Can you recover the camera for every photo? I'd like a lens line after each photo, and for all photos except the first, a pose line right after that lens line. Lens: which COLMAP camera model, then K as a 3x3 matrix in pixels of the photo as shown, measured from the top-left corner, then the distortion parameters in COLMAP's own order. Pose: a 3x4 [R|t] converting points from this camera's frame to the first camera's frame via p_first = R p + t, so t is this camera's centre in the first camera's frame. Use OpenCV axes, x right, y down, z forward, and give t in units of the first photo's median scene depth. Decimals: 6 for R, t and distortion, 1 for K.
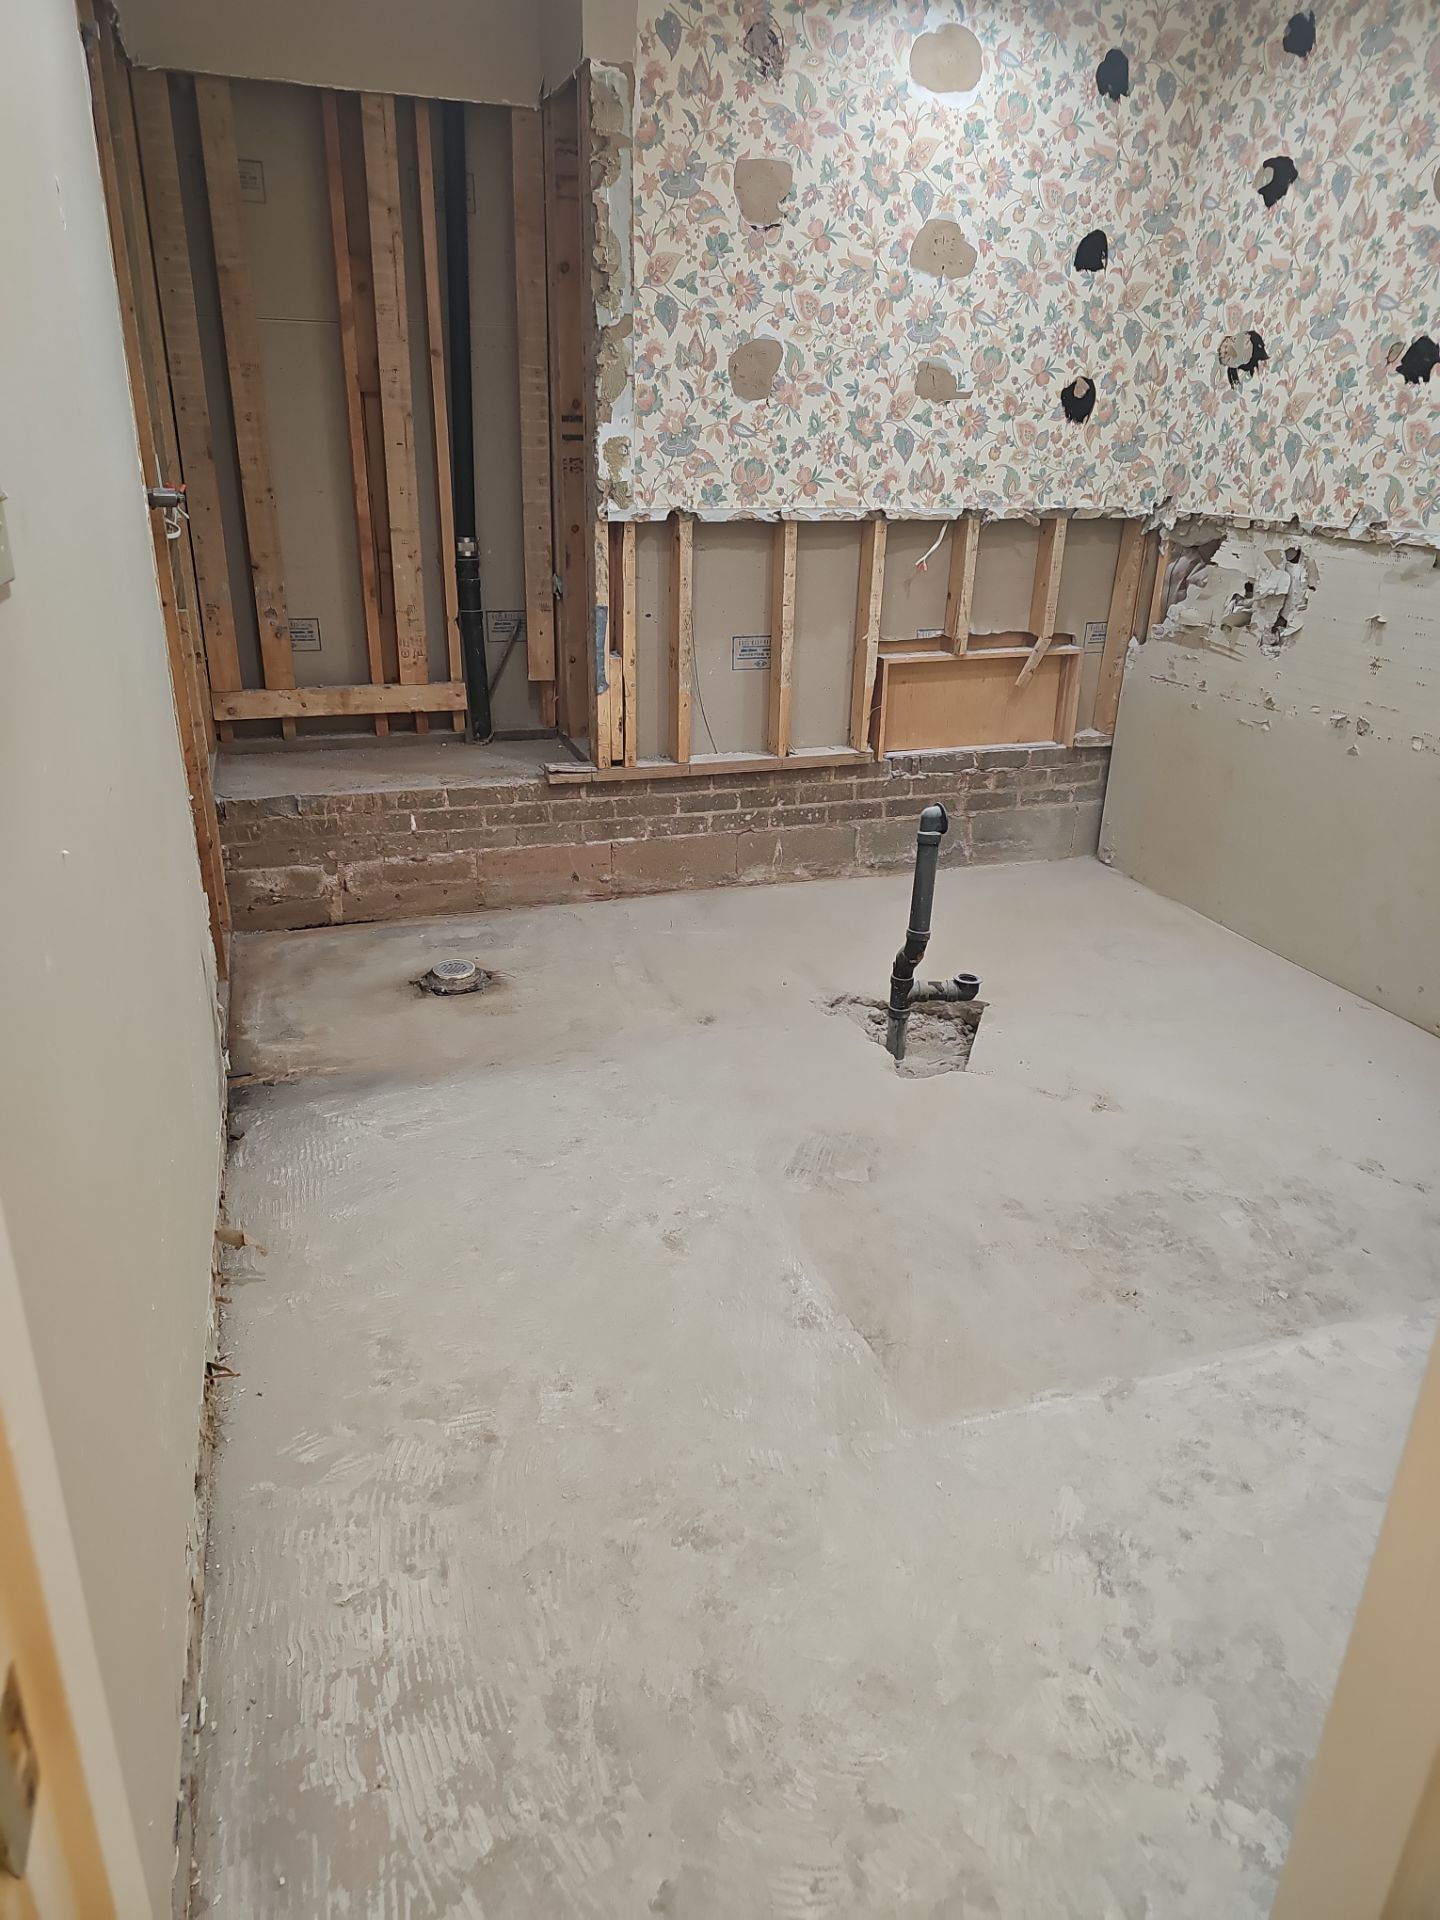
lens RADIAL K [[1270.3, 0, 710.8], [0, 1270.3, 950.4], [0, 0, 1]] dist [0.038096, -0.015203]
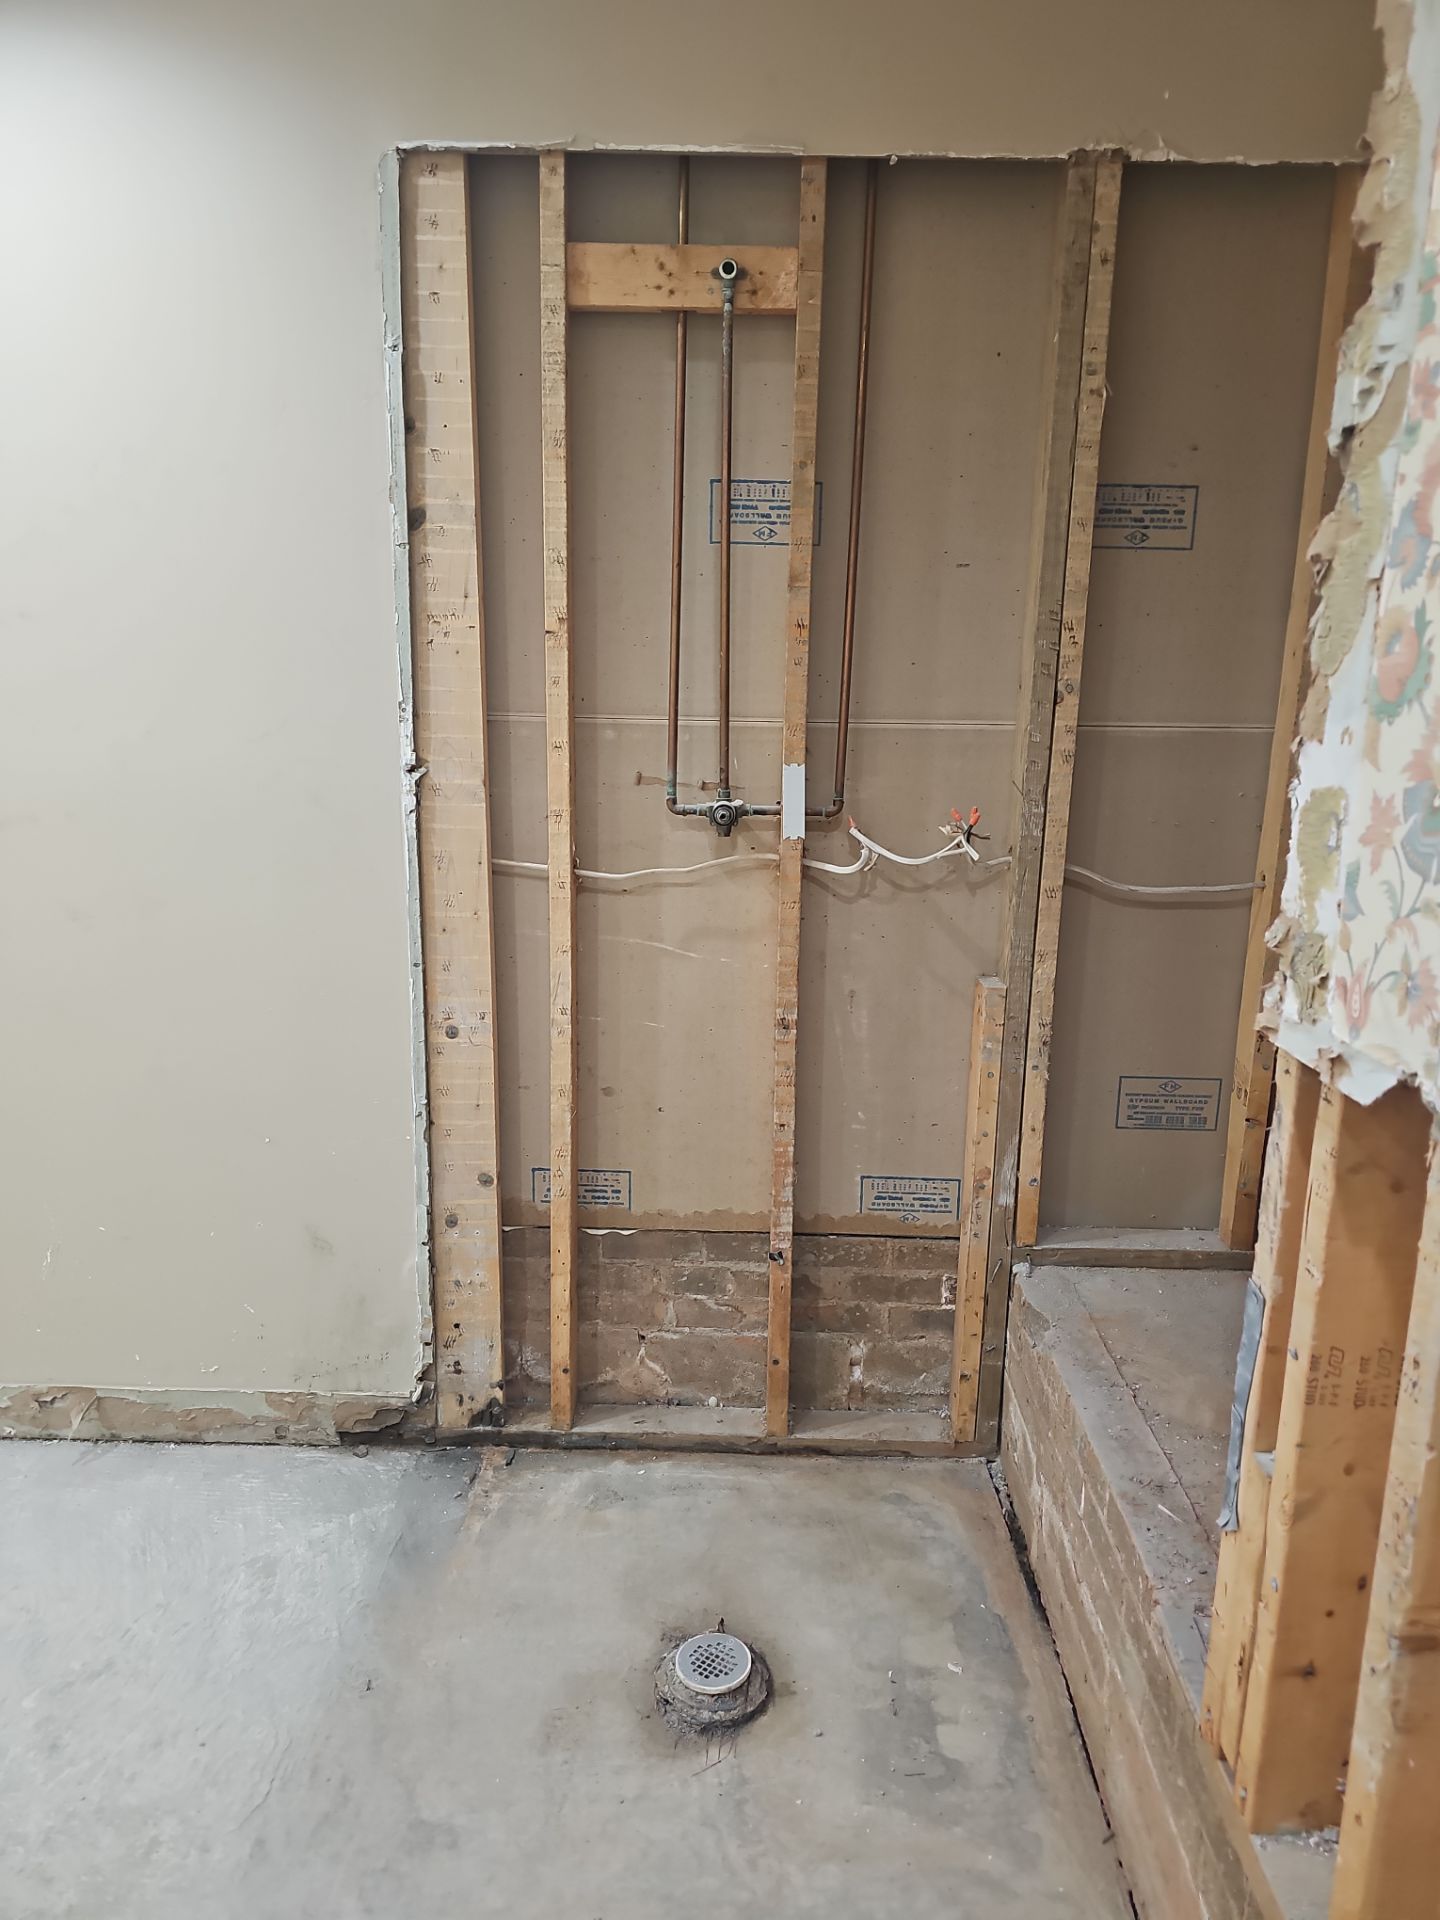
lens RADIAL K [[1270.3, 0, 713.9], [0, 1270.3, 960.8], [0, 0, 1]] dist [0.038096, -0.015203]
pose [[-0.337172, 0.179629, -0.924148, 0.260777], [-0.372248, 0.876197, 0.306121, -0.432322], [0.864724, 0.447227, -0.228563, 1.030564]]
